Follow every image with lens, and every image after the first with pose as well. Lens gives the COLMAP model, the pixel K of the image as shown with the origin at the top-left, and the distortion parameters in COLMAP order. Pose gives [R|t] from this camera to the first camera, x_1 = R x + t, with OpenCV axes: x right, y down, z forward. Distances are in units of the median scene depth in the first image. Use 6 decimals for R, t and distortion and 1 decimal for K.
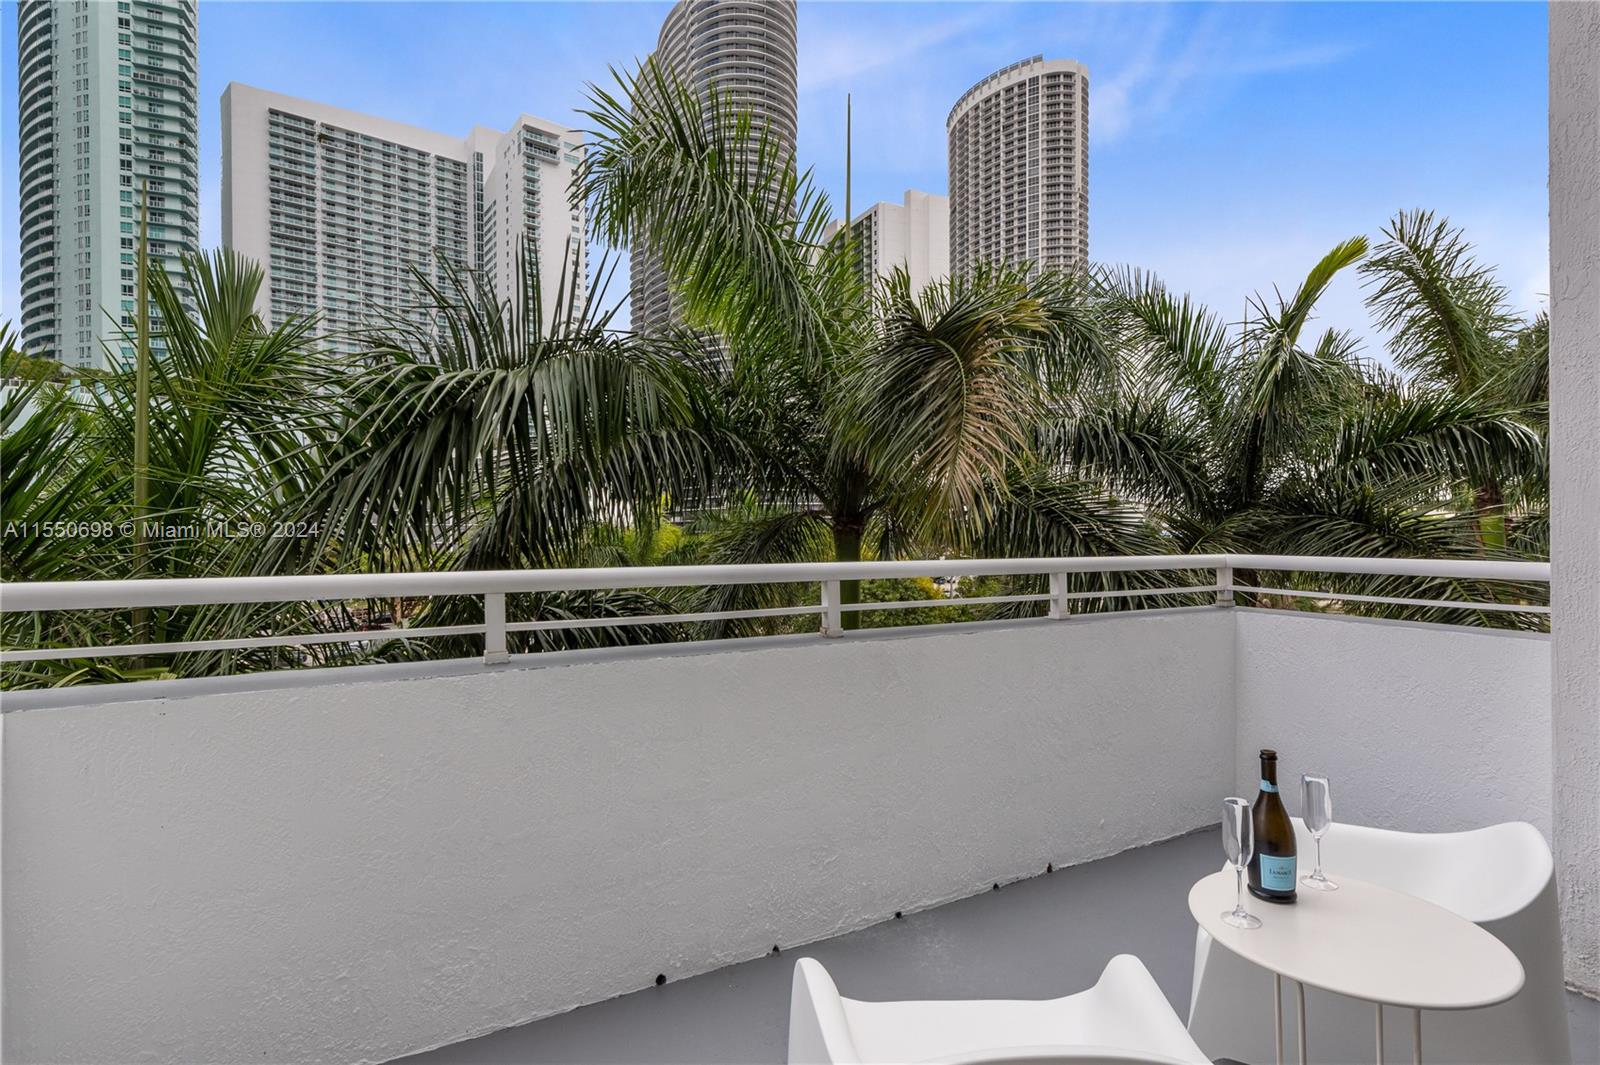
lens RADIAL K [[754.5, 0, 800.0], [0, 754.5, 532.5], [0, 0, 1]] dist [0.014995, -0.000557]
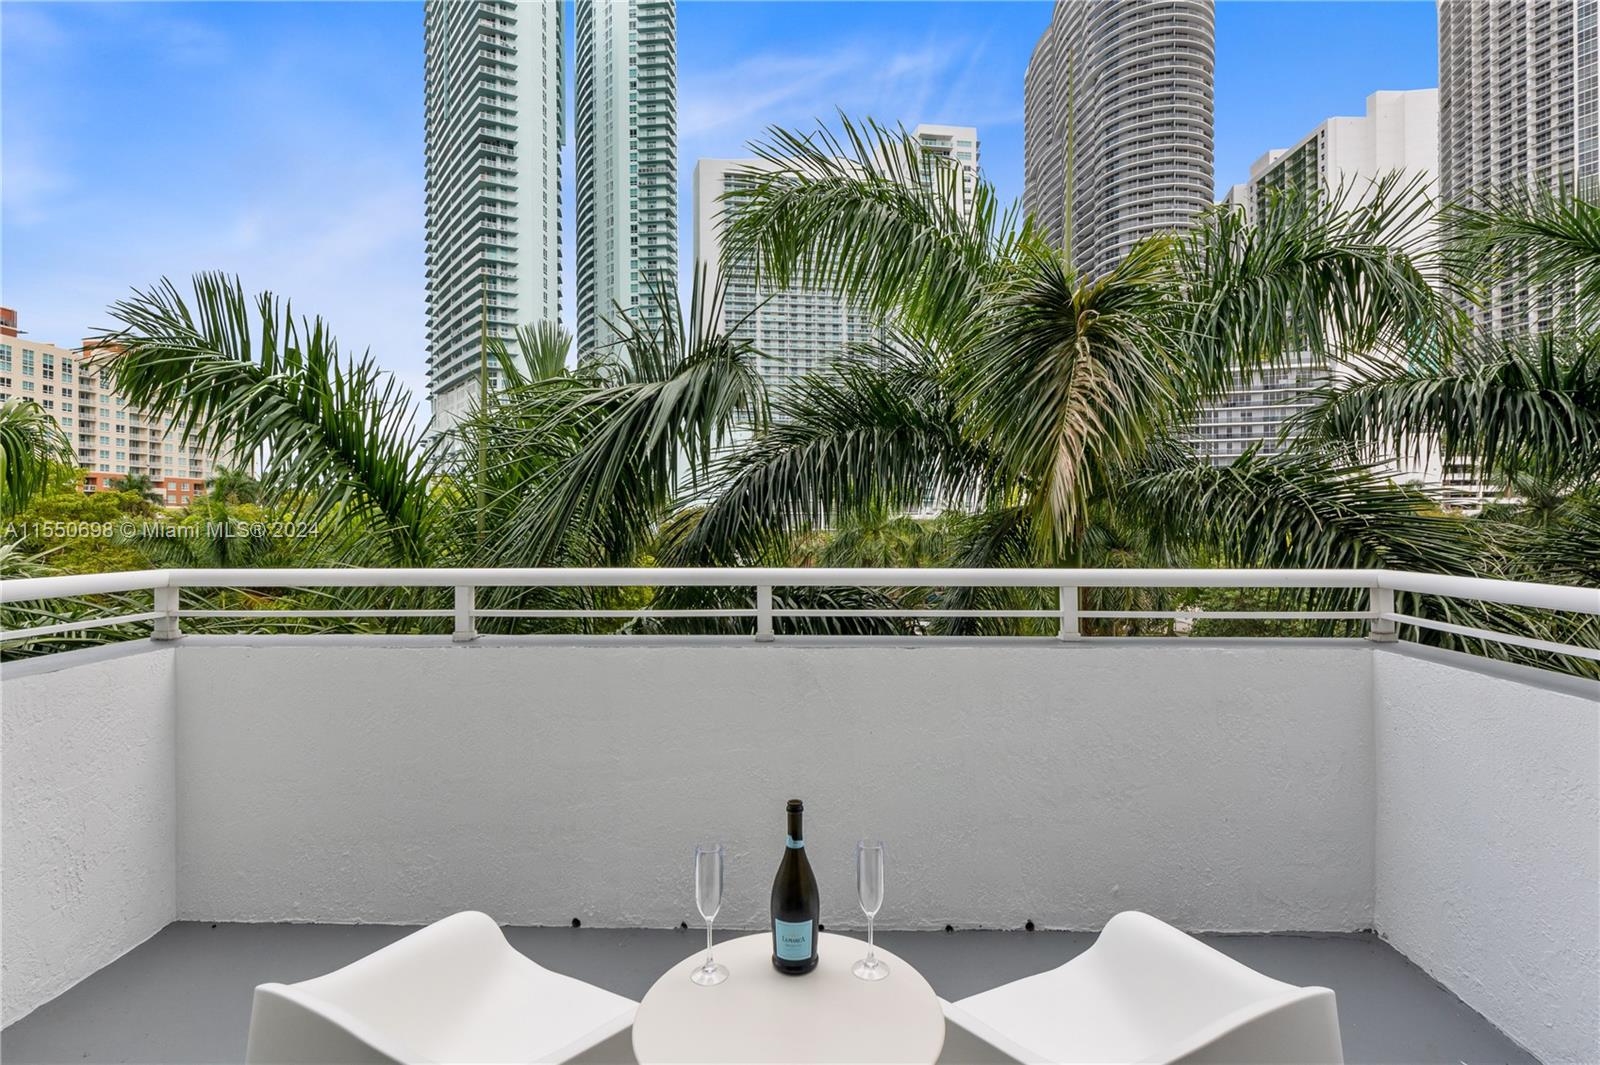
lens RADIAL K [[755.9, 0, 800.2], [0, 755.9, 519.8], [0, 0, 1]] dist [0.016409, -0.000766]
pose [[0.877642, 0.000417, -0.479317, 0.535846], [-0.001762, 0.999996, -0.002356, -0.021730], [0.479314, 0.002912, 0.877638, 0.109065]]
